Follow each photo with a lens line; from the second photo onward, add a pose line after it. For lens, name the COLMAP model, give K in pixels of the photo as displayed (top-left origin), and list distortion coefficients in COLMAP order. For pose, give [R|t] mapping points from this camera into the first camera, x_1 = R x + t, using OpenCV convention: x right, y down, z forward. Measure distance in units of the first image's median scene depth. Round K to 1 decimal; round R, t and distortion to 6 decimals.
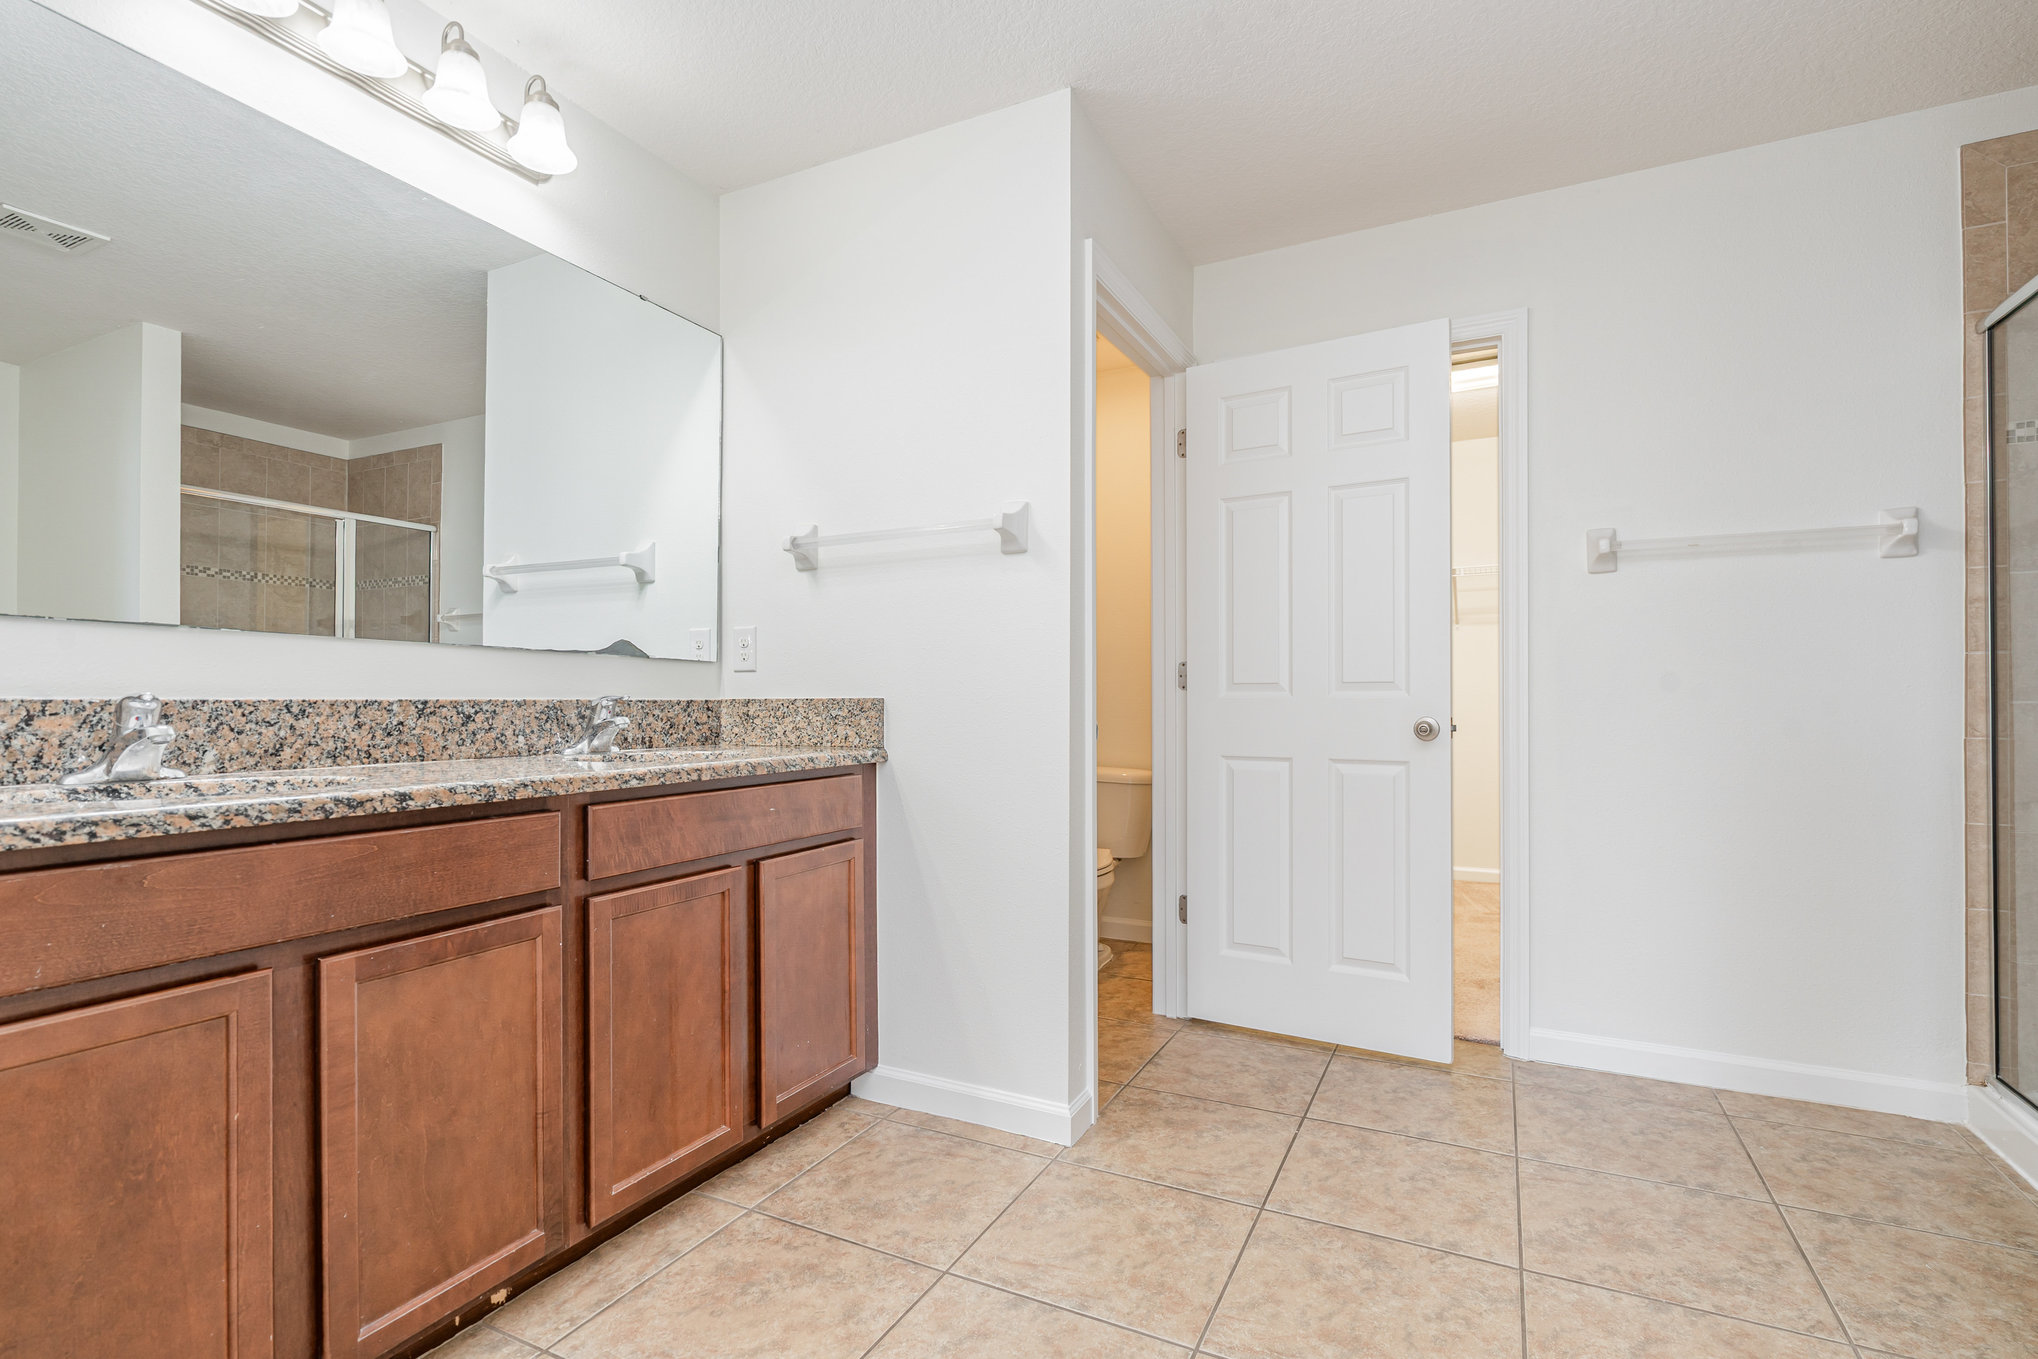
lens RADIAL K [[940.4, 0, 1029.9], [0, 940.4, 684.7], [0, 0, 1]] dist [-0.001111, -0.003140]
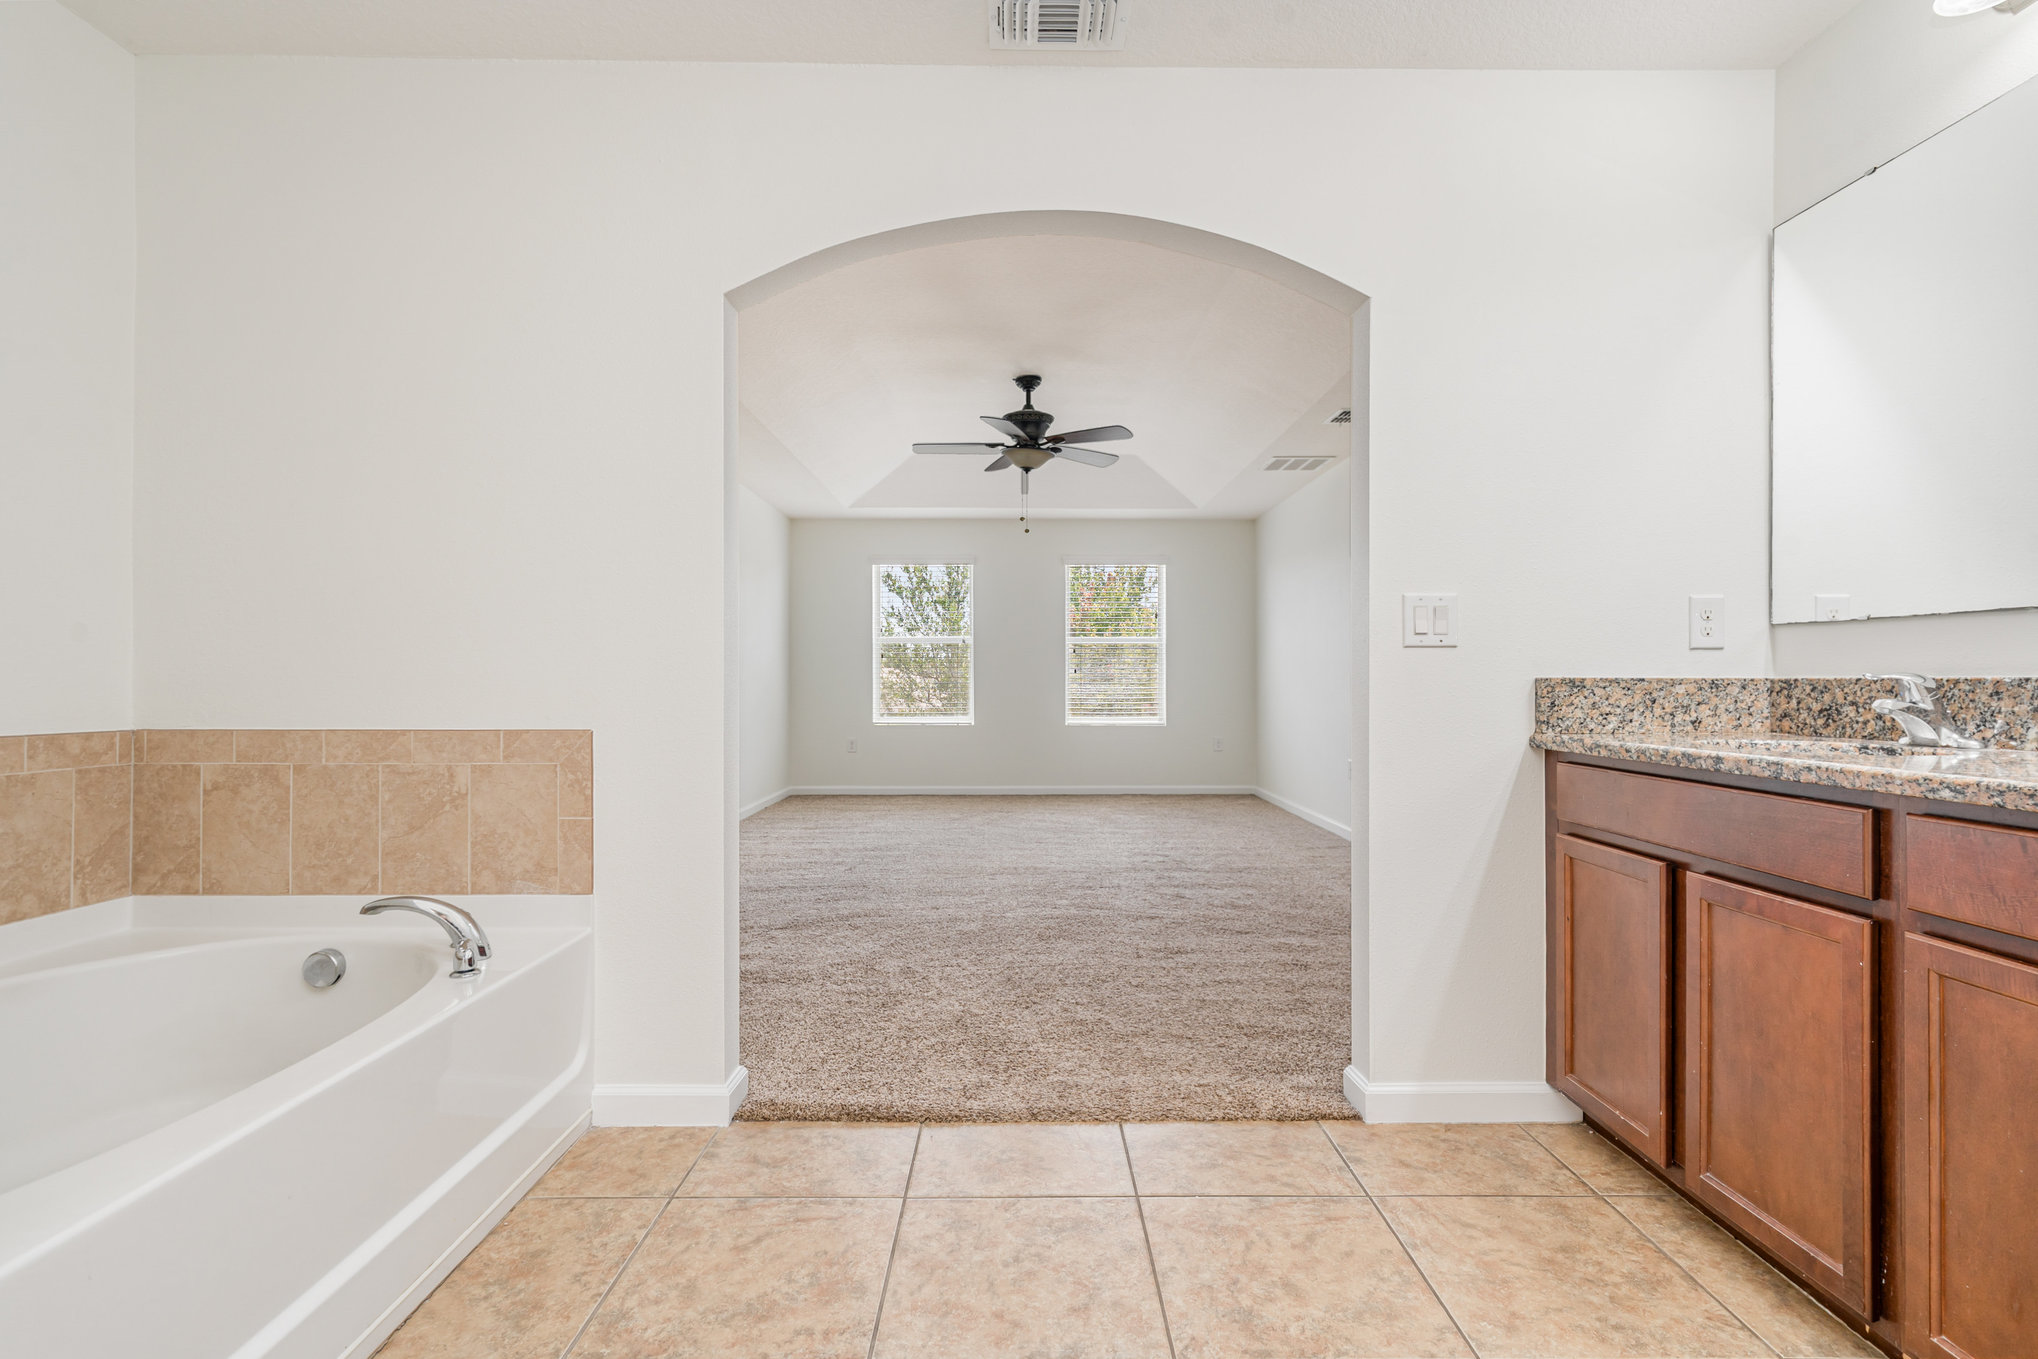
lens RADIAL K [[940.4, 0, 1014.2], [0, 940.4, 686.1], [0, 0, 1]] dist [-0.001111, -0.003140]
pose [[-0.900474, 0.003506, -0.434896, 0.582208], [0.009529, 0.999887, -0.011669, 0.027173], [0.434806, -0.014651, -0.900405, 1.483526]]
